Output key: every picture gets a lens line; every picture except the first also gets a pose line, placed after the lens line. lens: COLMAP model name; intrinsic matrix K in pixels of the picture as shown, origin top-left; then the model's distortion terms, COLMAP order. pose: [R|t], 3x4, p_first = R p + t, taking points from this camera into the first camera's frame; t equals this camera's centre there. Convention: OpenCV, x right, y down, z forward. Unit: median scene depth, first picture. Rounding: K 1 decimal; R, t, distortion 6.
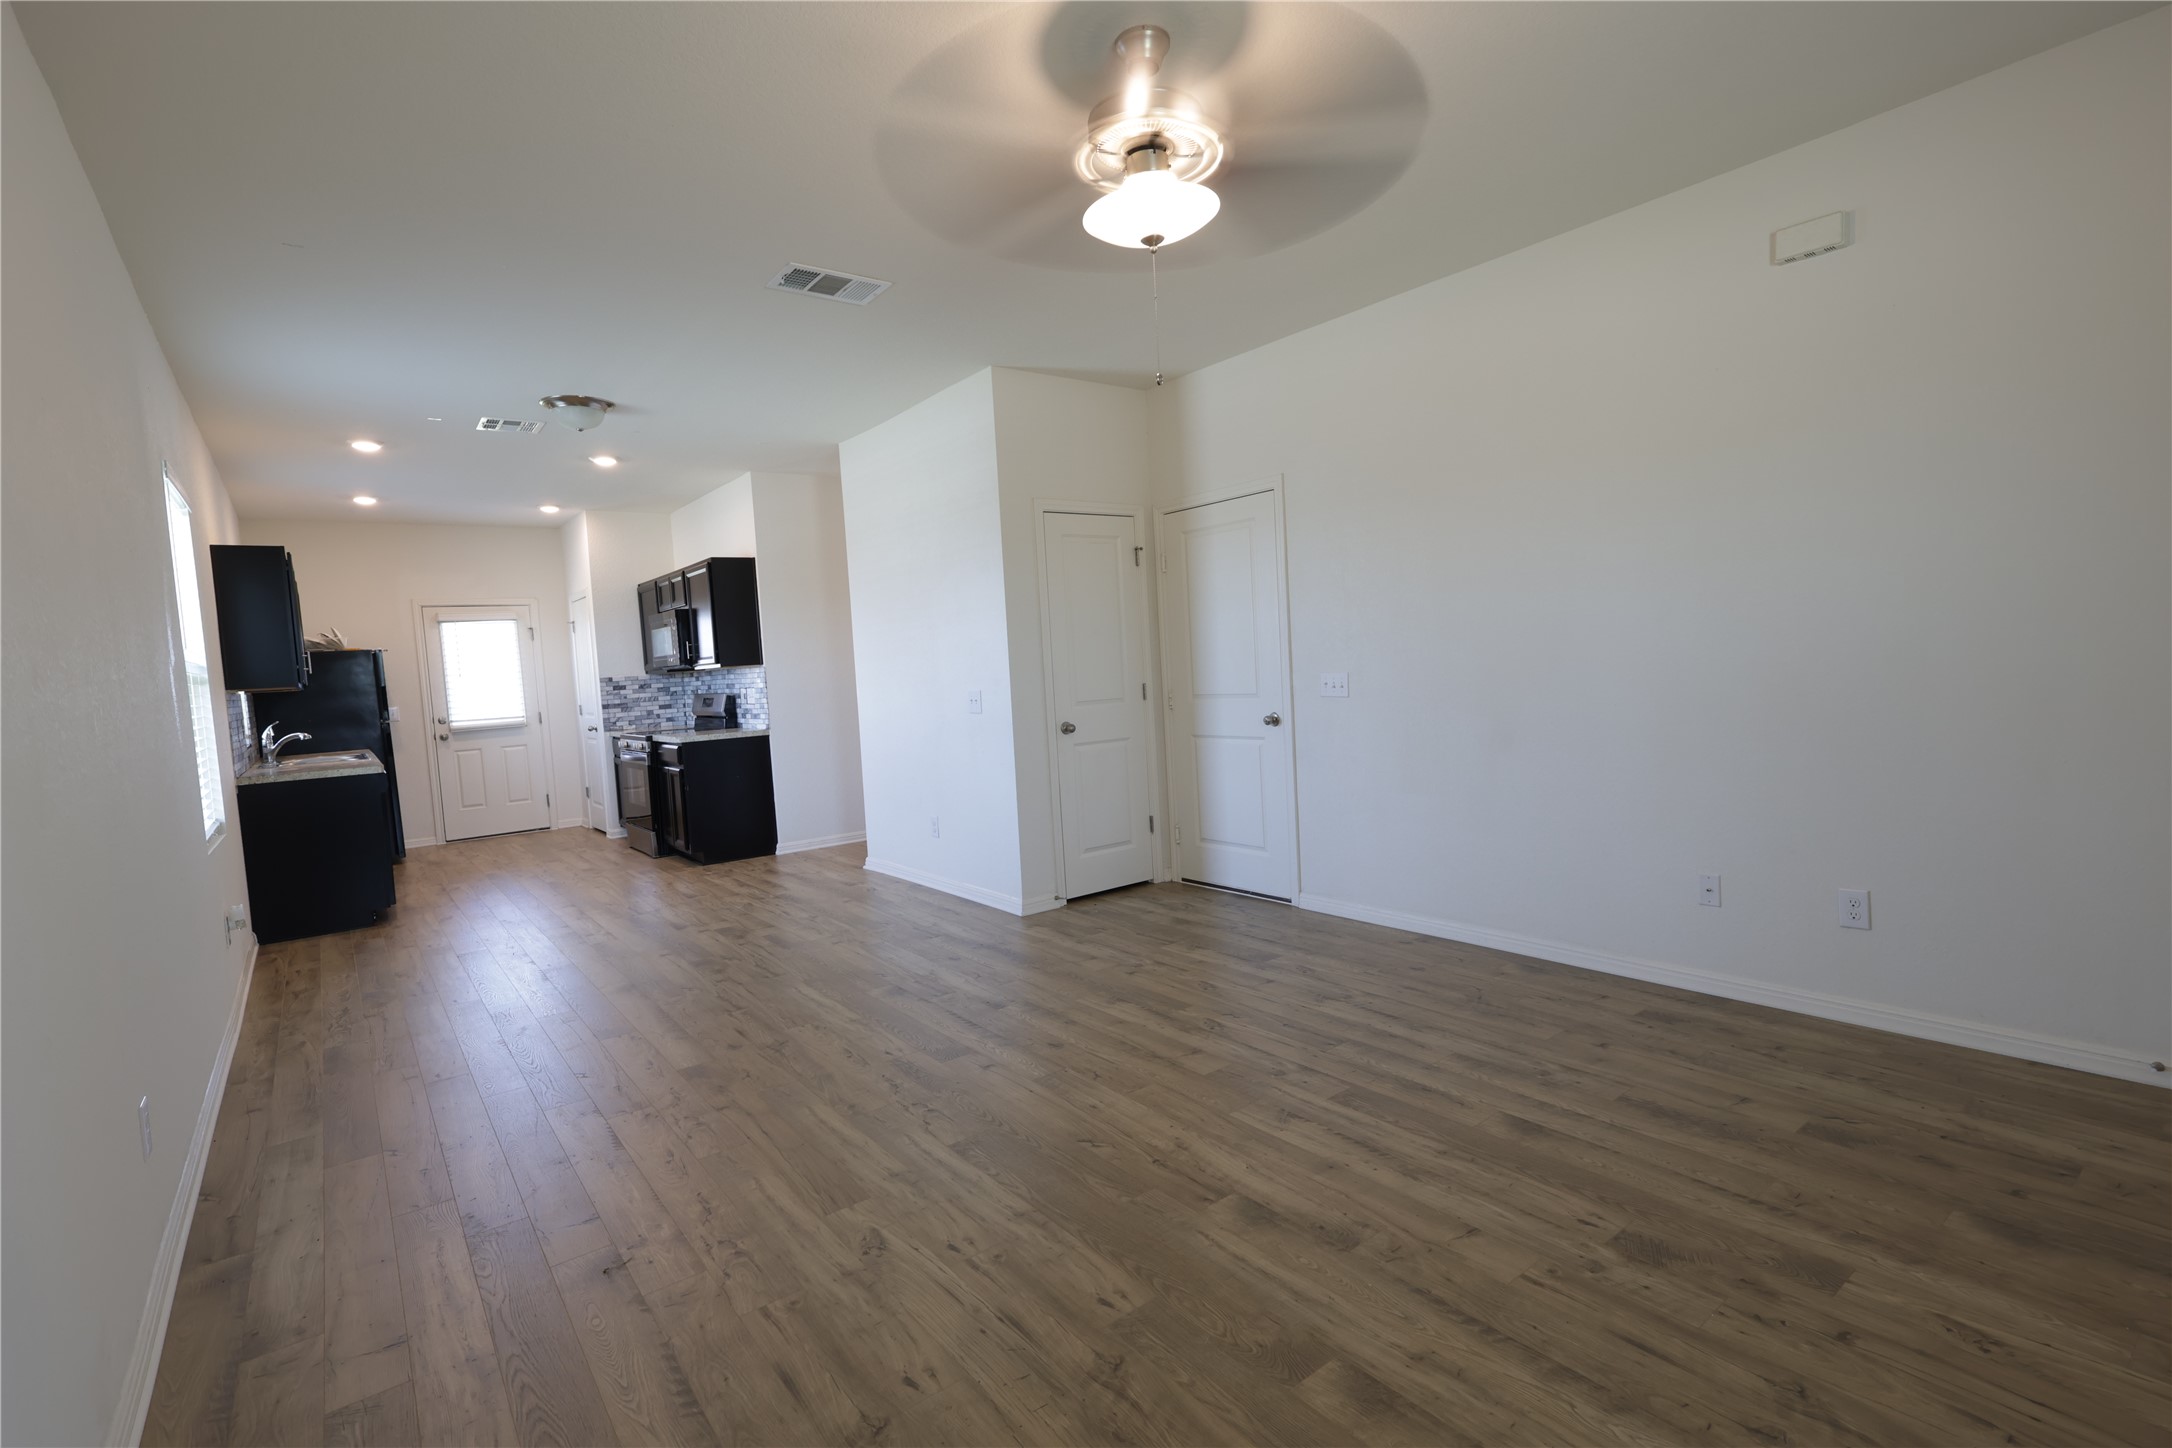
lens RADIAL K [[996.2, 0, 1086.0], [0, 996.2, 724.0], [0, 0, 1]] dist [0.000190, -0.000039]
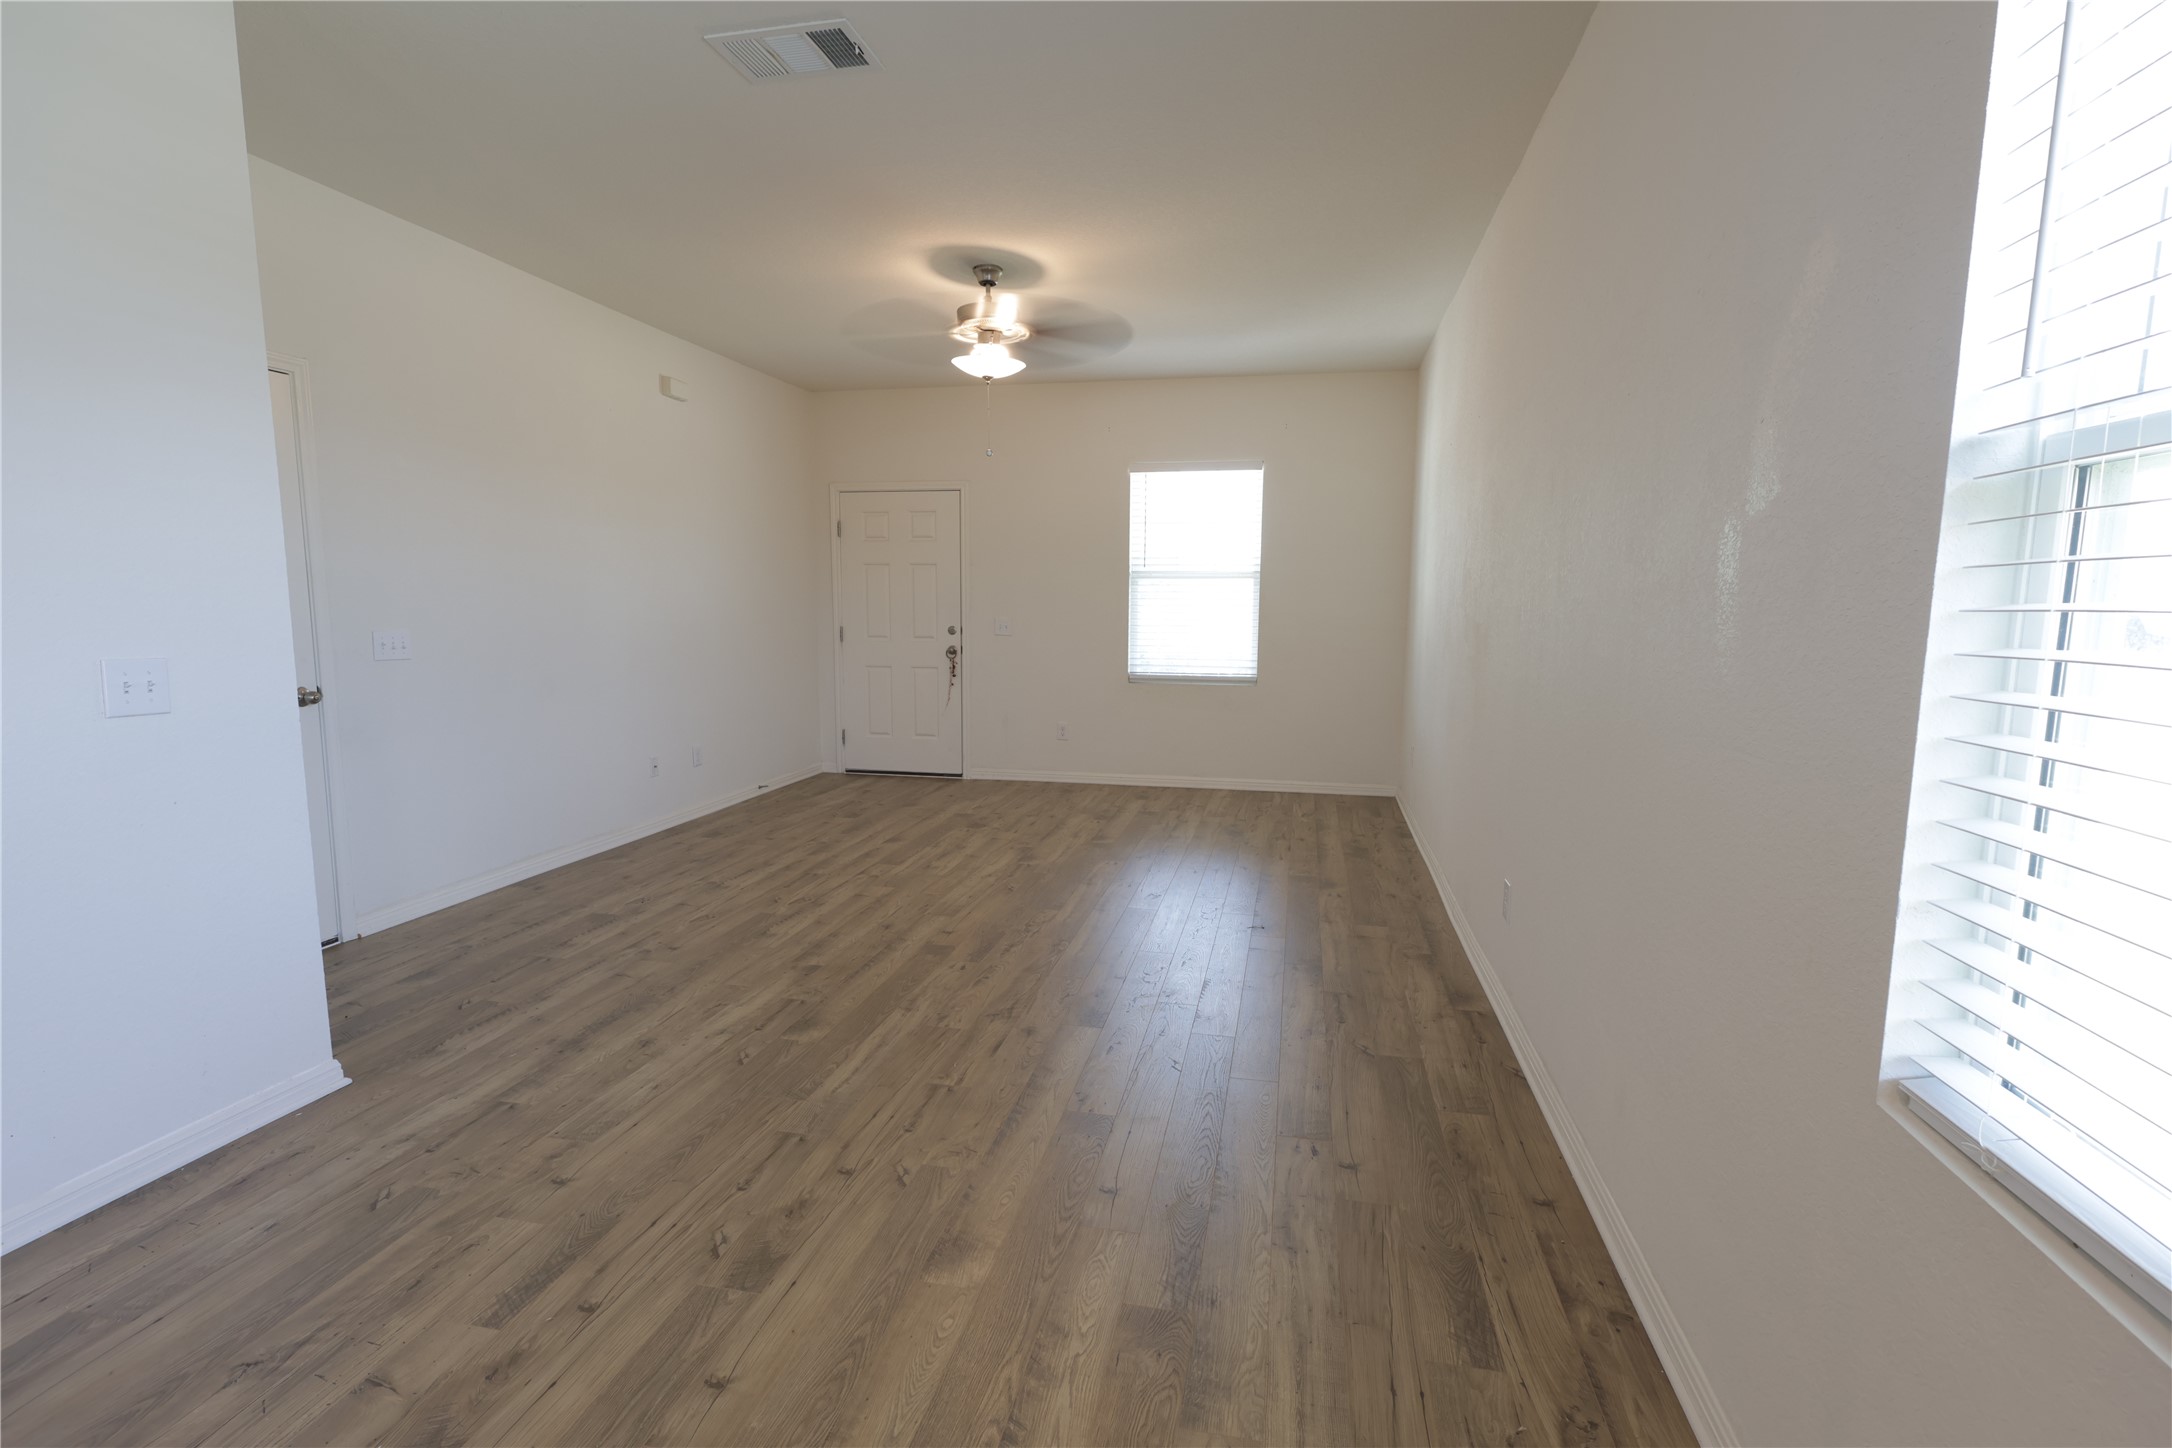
lens RADIAL K [[996.2, 0, 1086.0], [0, 996.2, 724.0], [0, 0, 1]] dist [0.000190, -0.000039]
pose [[-0.646430, -0.042024, 0.761815, -0.987414], [0.078420, 0.989534, 0.121128, -0.038541], [-0.758932, 0.138043, -0.636369, 1.411616]]
